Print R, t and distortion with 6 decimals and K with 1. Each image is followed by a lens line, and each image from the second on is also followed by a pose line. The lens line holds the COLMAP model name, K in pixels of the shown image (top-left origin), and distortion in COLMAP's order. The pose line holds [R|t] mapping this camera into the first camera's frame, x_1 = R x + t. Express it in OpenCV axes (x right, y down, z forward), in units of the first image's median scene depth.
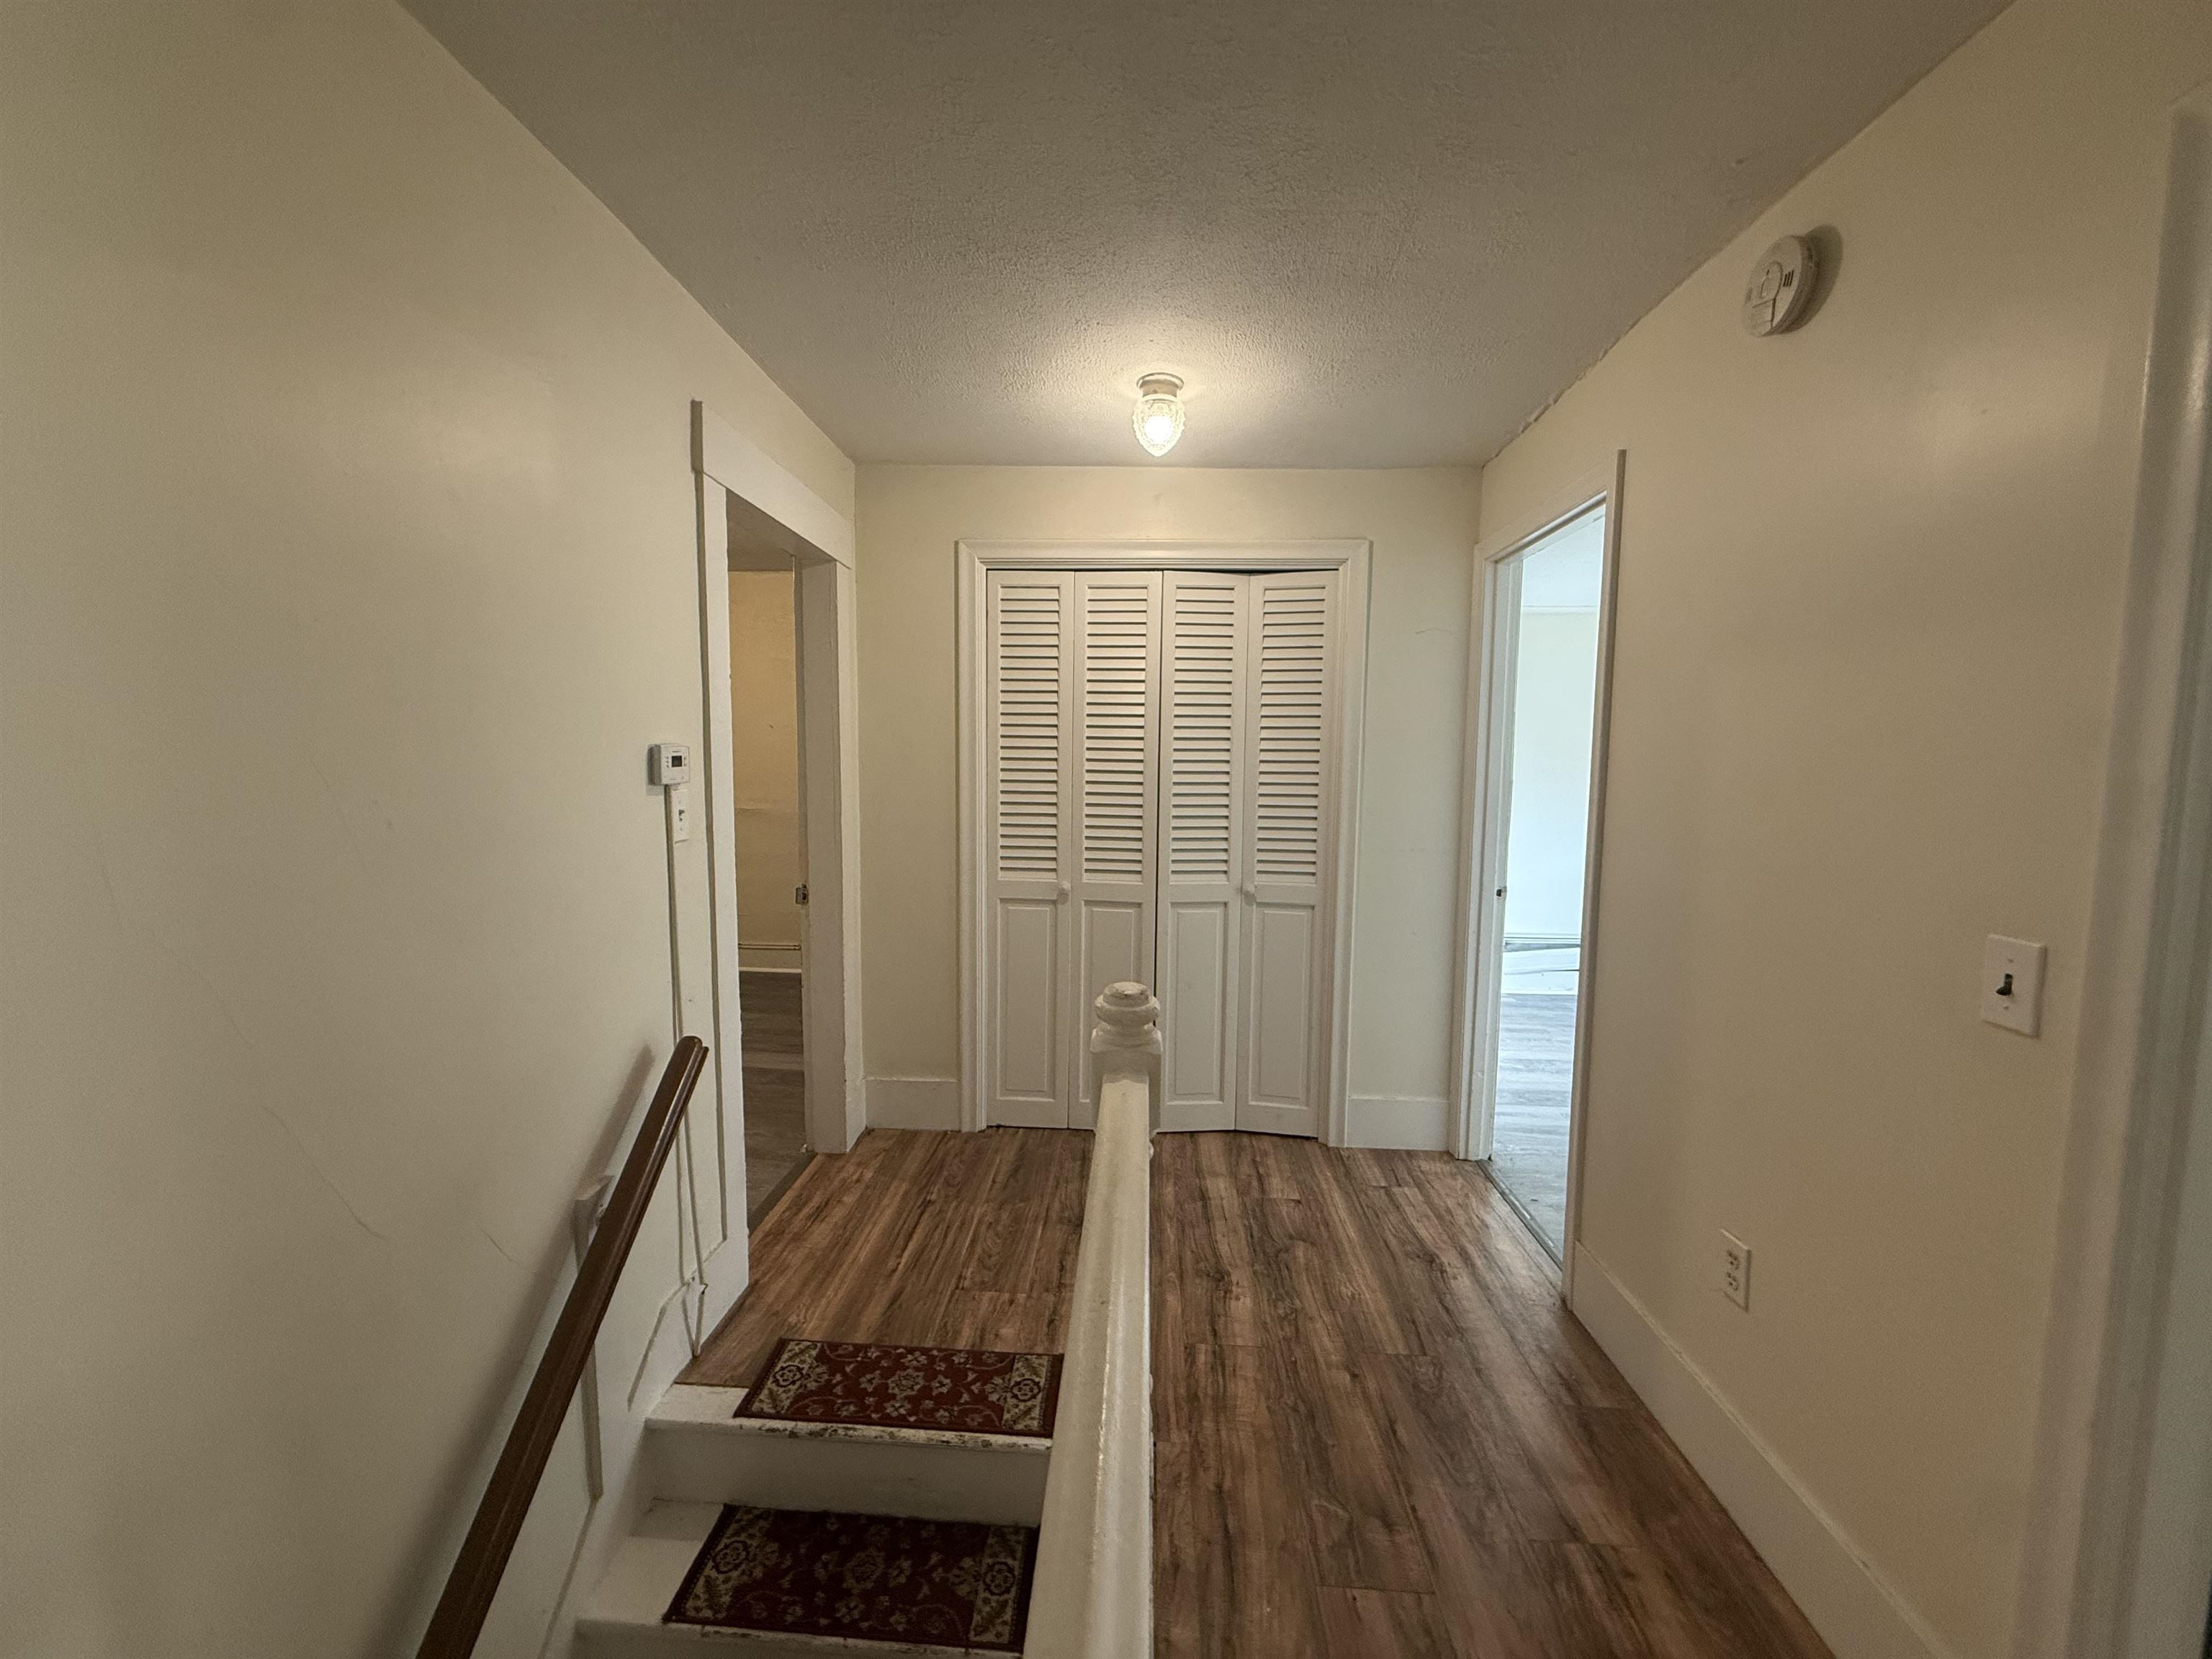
lens RADIAL K [[876.7, 0, 1101.3], [0, 876.7, 827.7], [0, 0, 1]] dist [-0.001530, 0.000268]
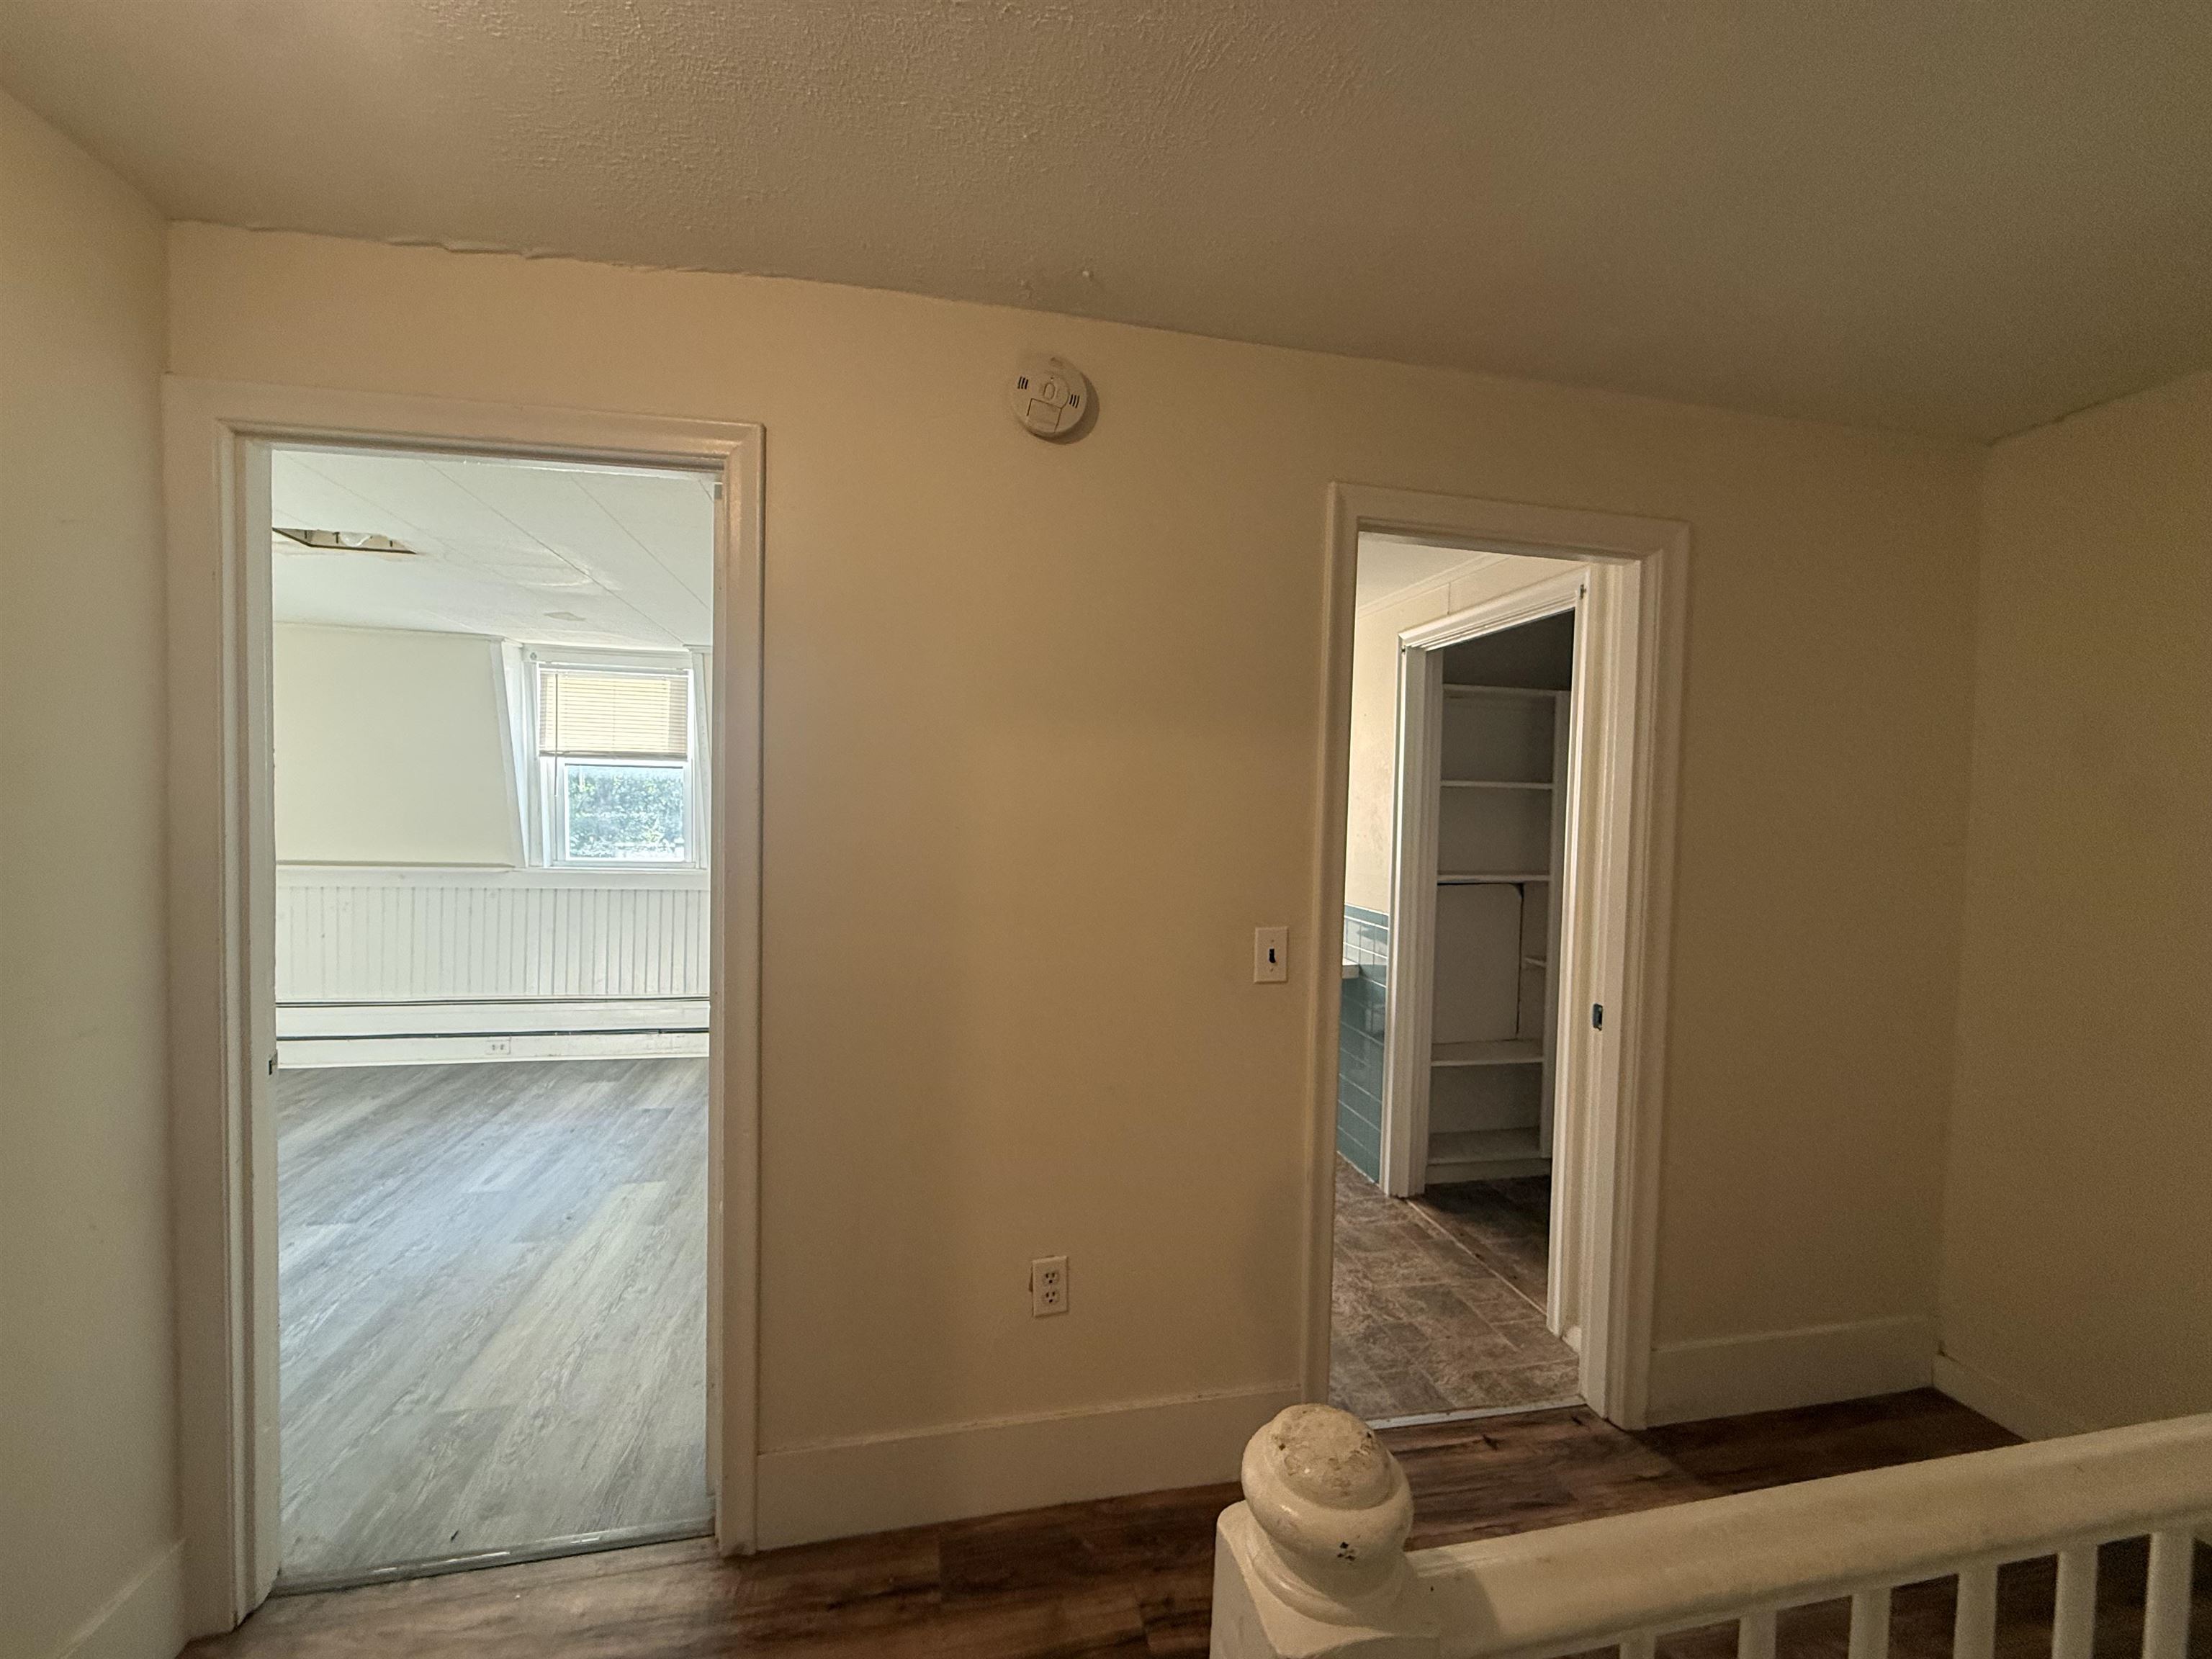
lens RADIAL K [[876.7, 0, 1101.4], [0, 876.7, 827.1], [0, 0, 1]] dist [-0.001530, 0.000268]
pose [[-0.252434, -0.046059, 0.966517, -0.318365], [0.067961, 0.995556, 0.065193, -0.129987], [-0.965225, 0.082142, -0.248181, 1.163156]]
